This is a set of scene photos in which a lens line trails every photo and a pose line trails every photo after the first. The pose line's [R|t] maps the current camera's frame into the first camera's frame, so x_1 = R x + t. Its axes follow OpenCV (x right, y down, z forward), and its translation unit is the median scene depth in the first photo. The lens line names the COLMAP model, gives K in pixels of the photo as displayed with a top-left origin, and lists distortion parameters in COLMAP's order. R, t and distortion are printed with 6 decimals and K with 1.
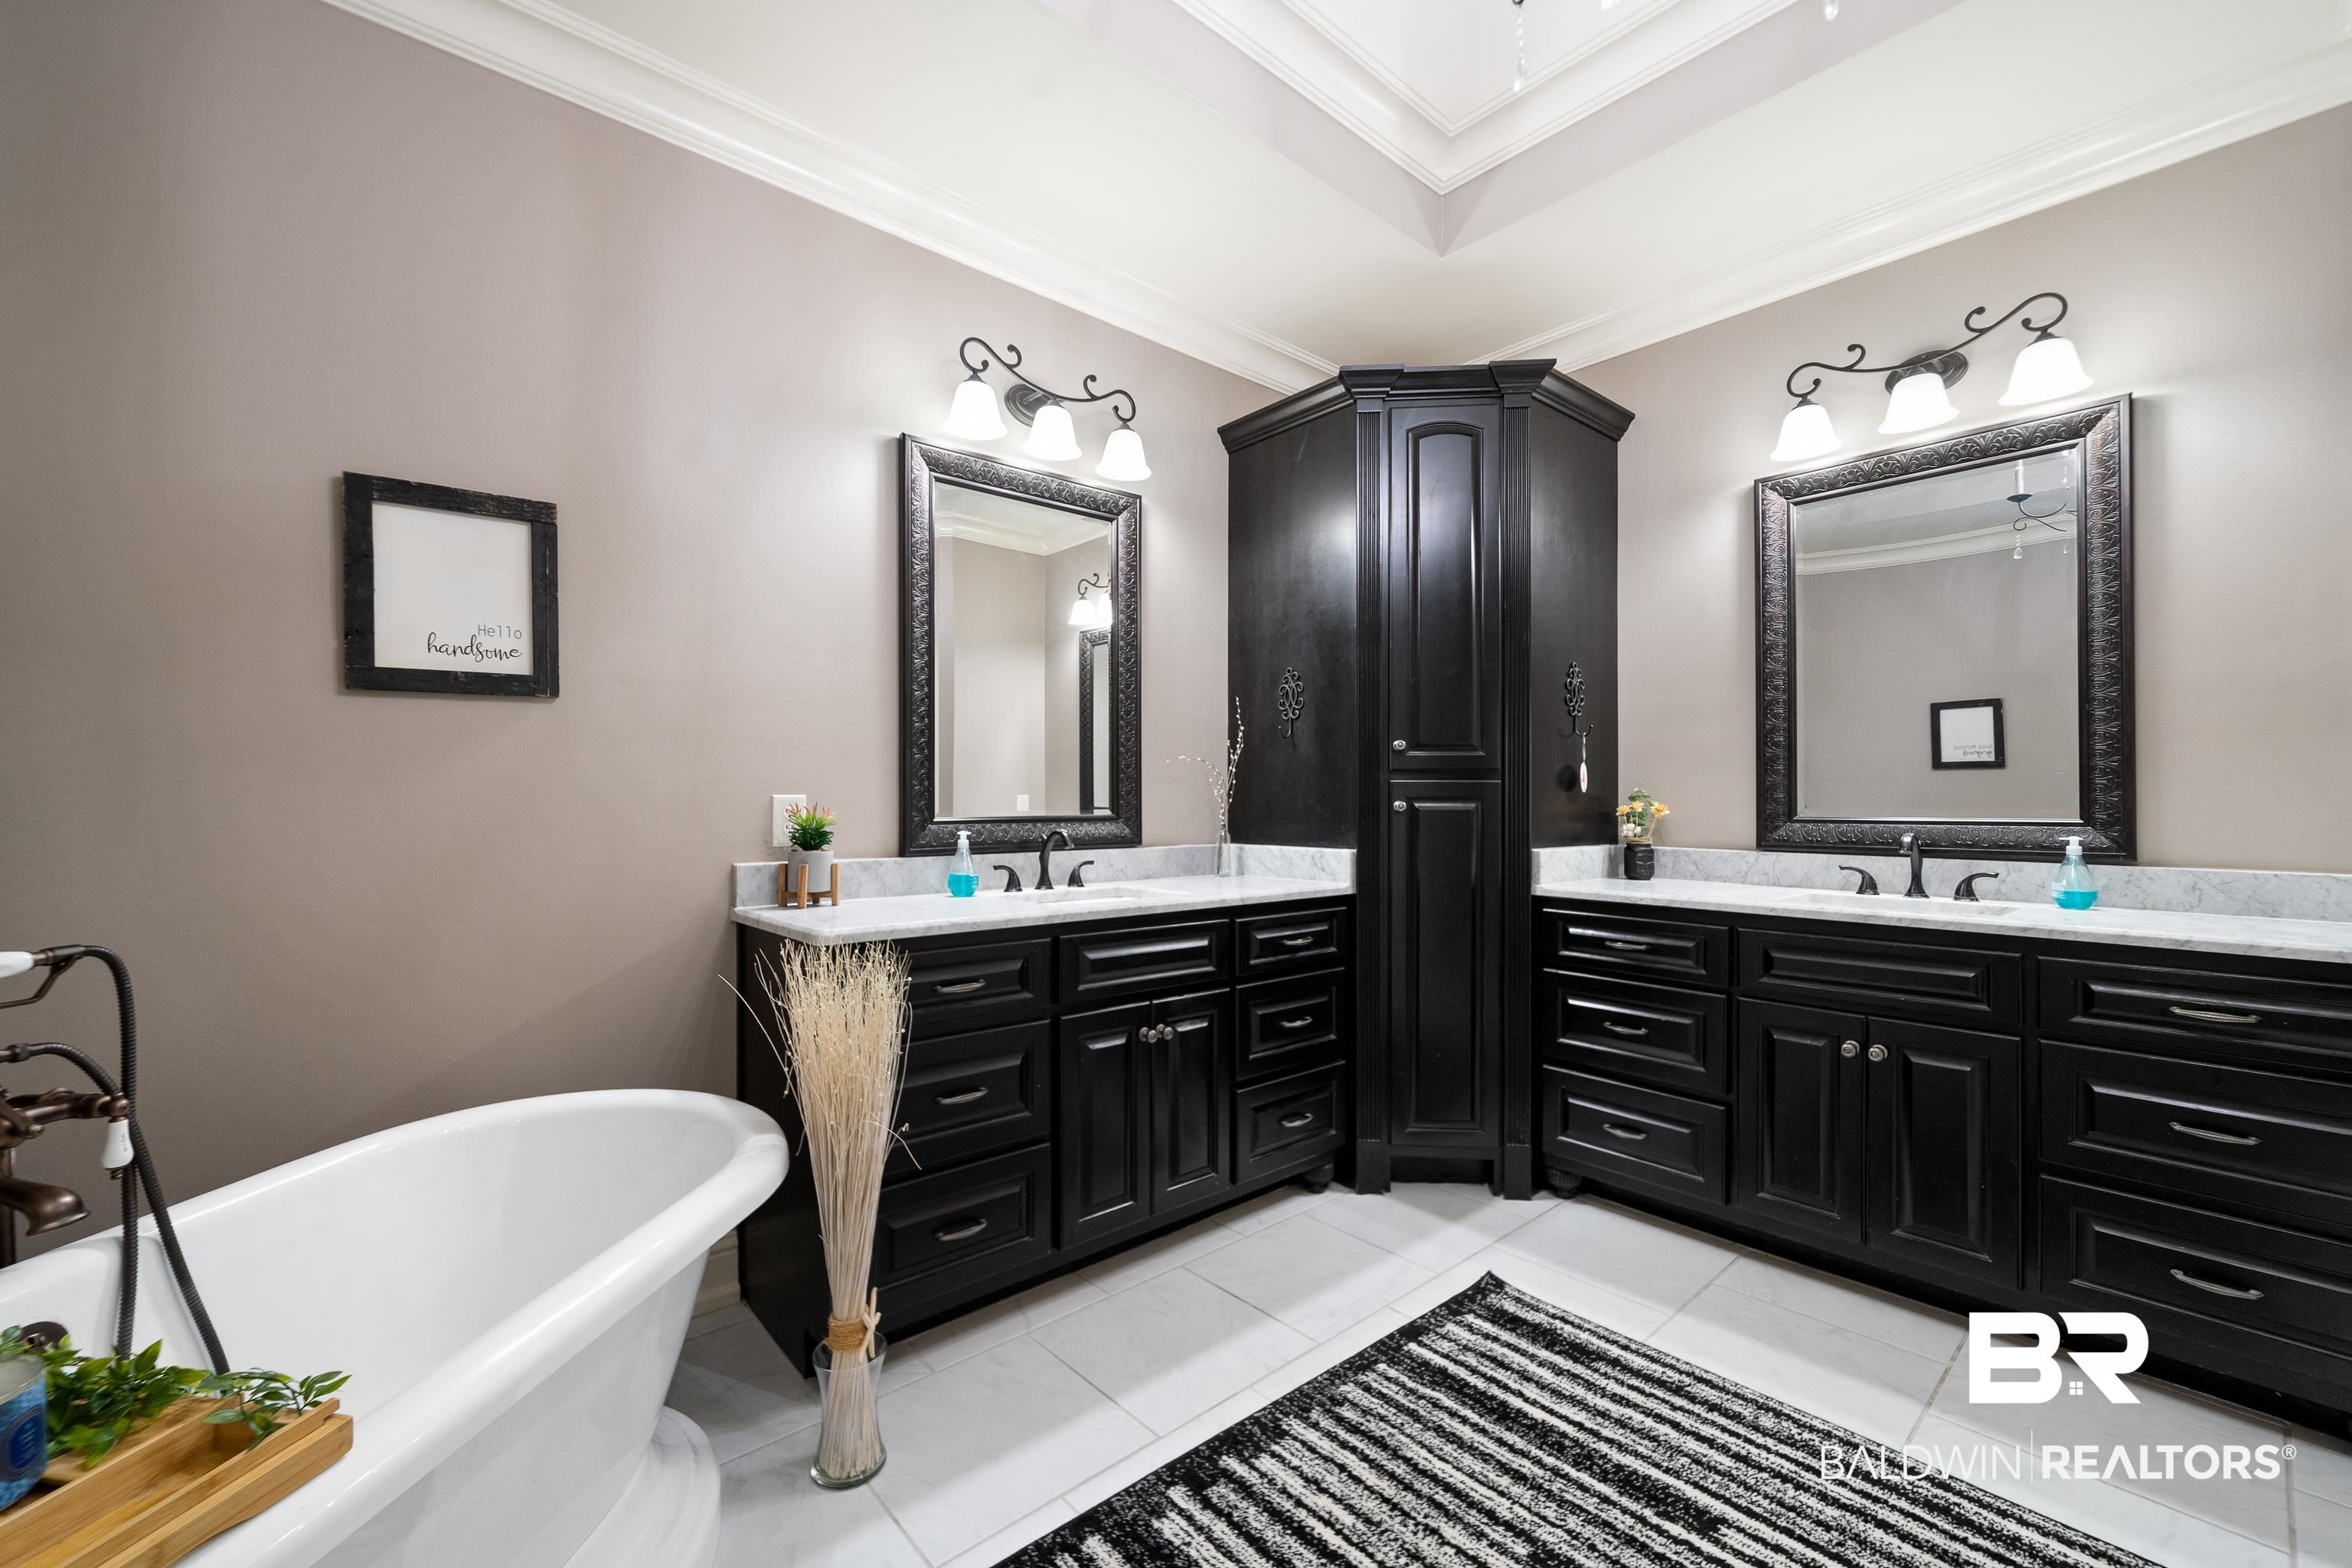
lens RADIAL K [[943.1, 0, 1171.3], [0, 943.1, 779.4], [0, 0, 1]] dist [-0.000063, -0.004107]
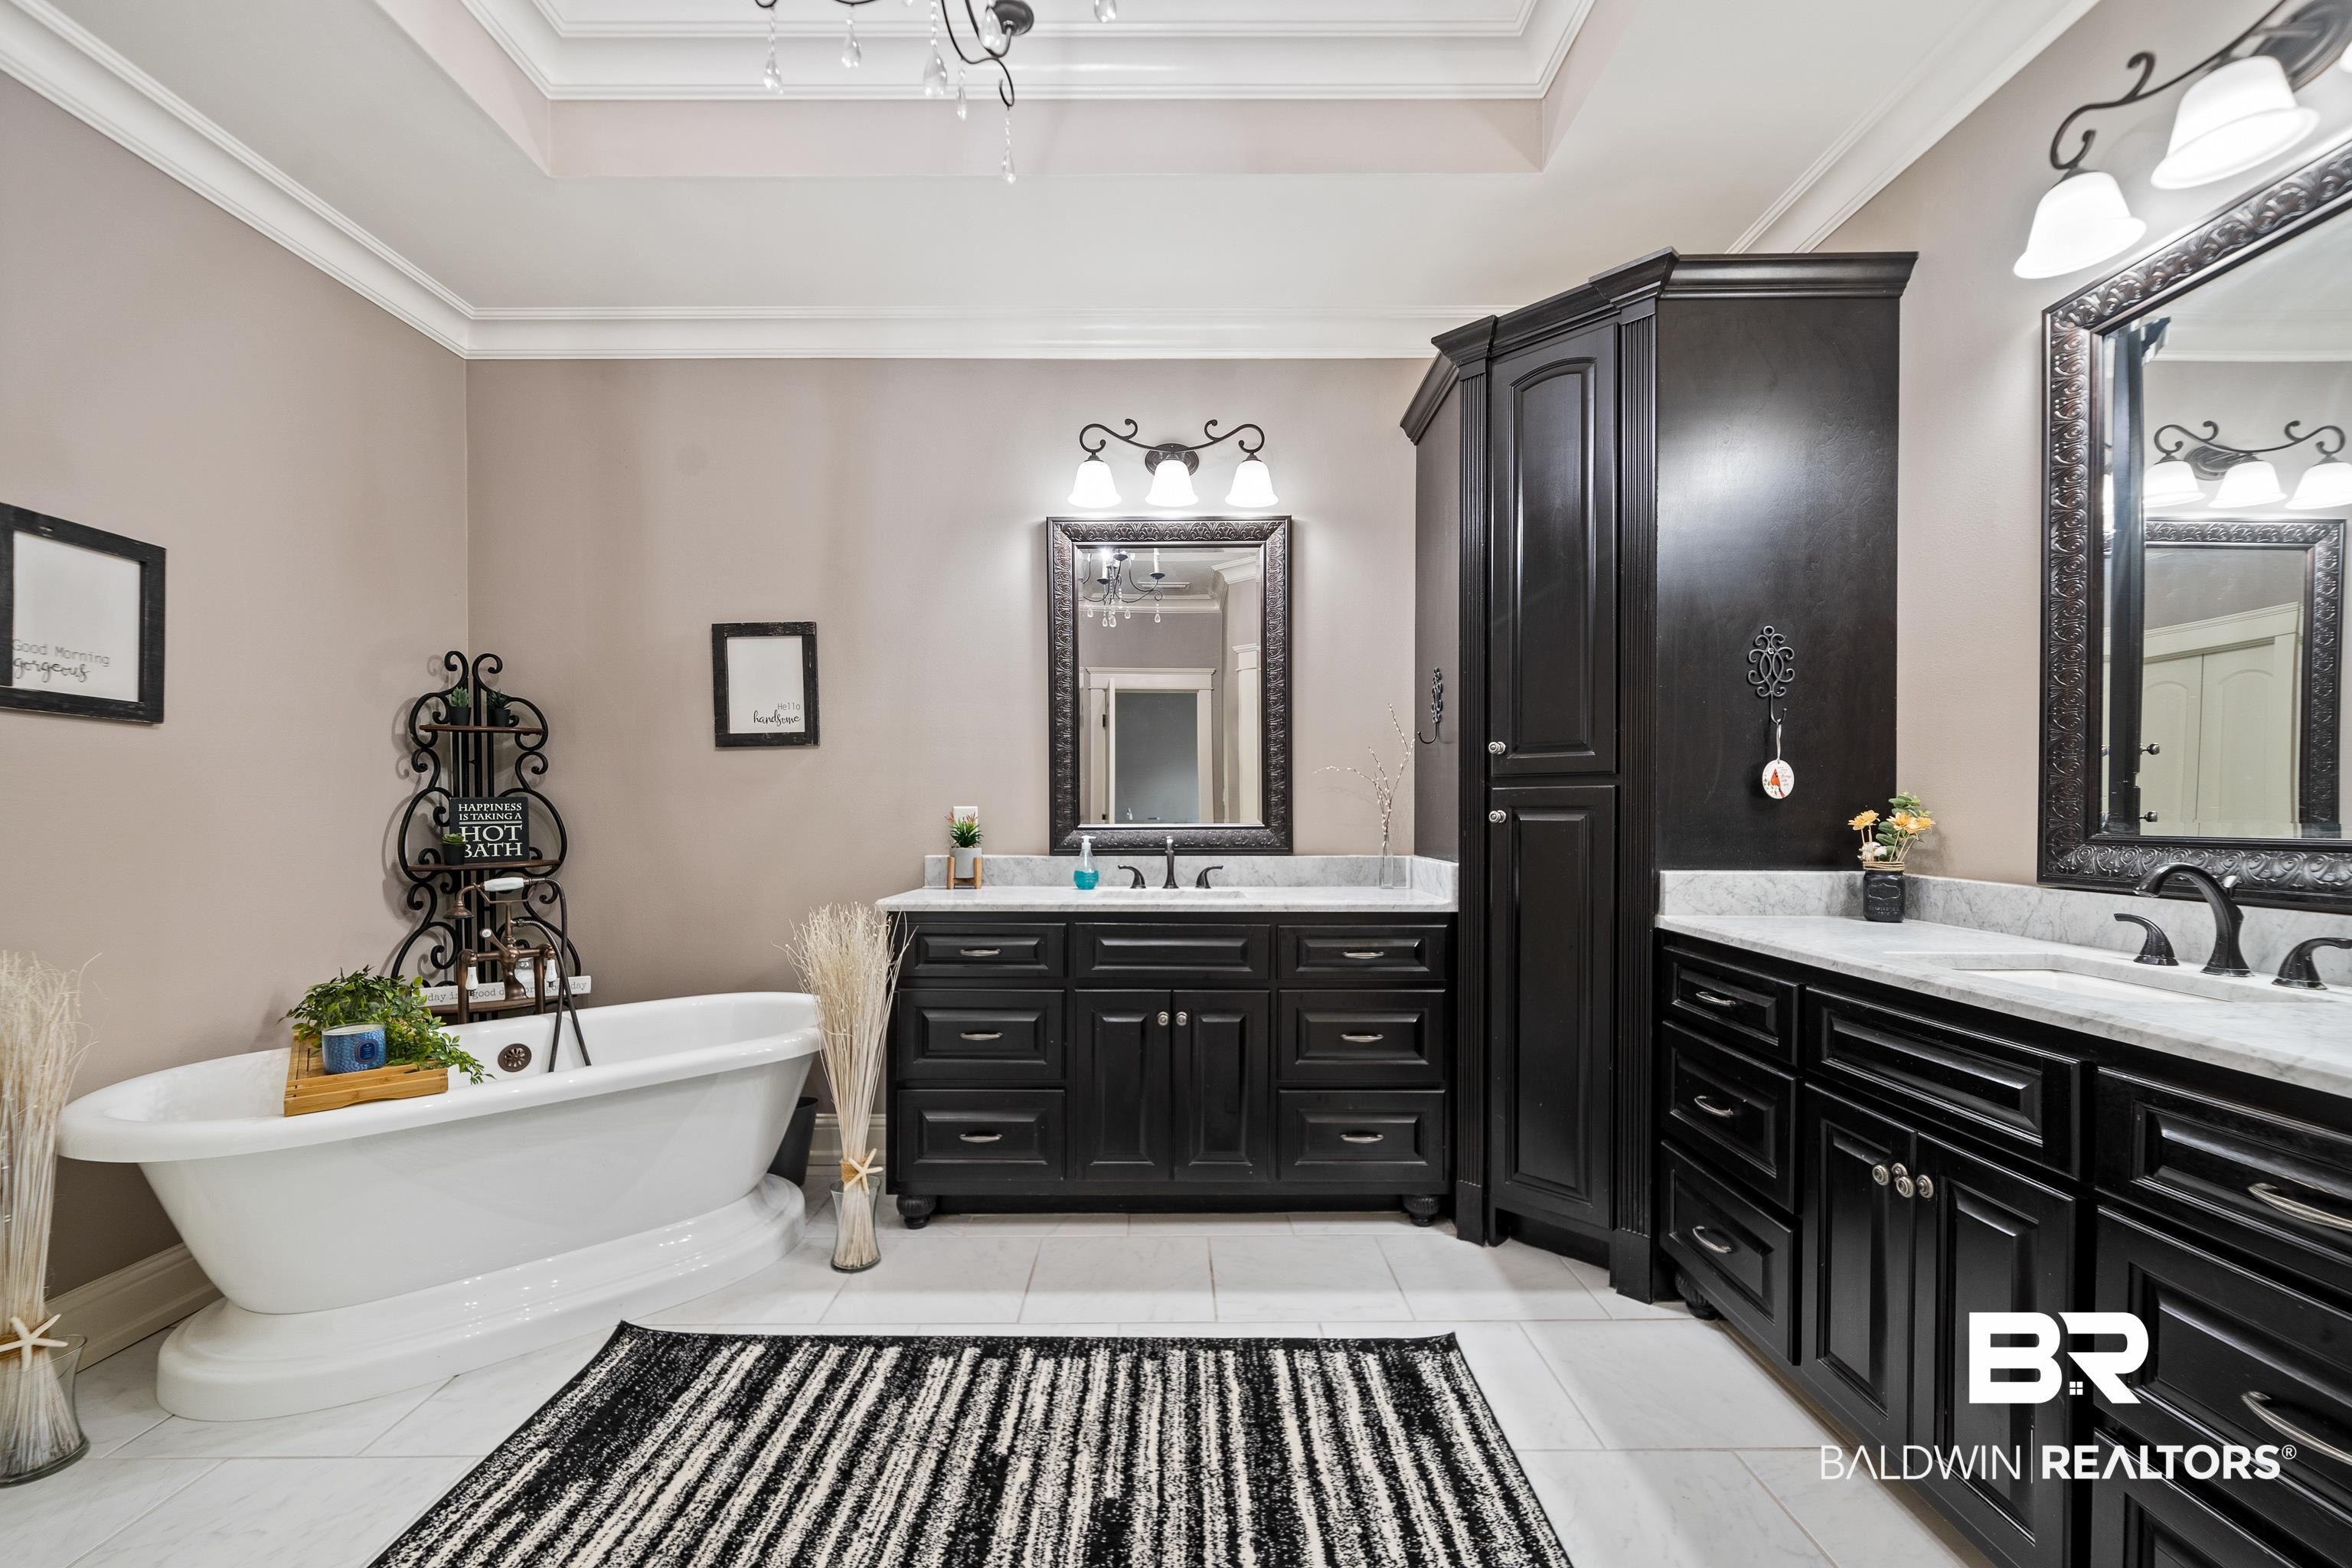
lens RADIAL K [[982.8, 0, 1172.0], [0, 982.8, 804.1], [0, 0, 1]] dist [0.001597, 0.000367]
pose [[0.760023, -0.005647, -0.649872, 0.825528], [0.014928, 0.999850, 0.008770, 0.005520], [0.649725, -0.016367, 0.759993, 0.133394]]
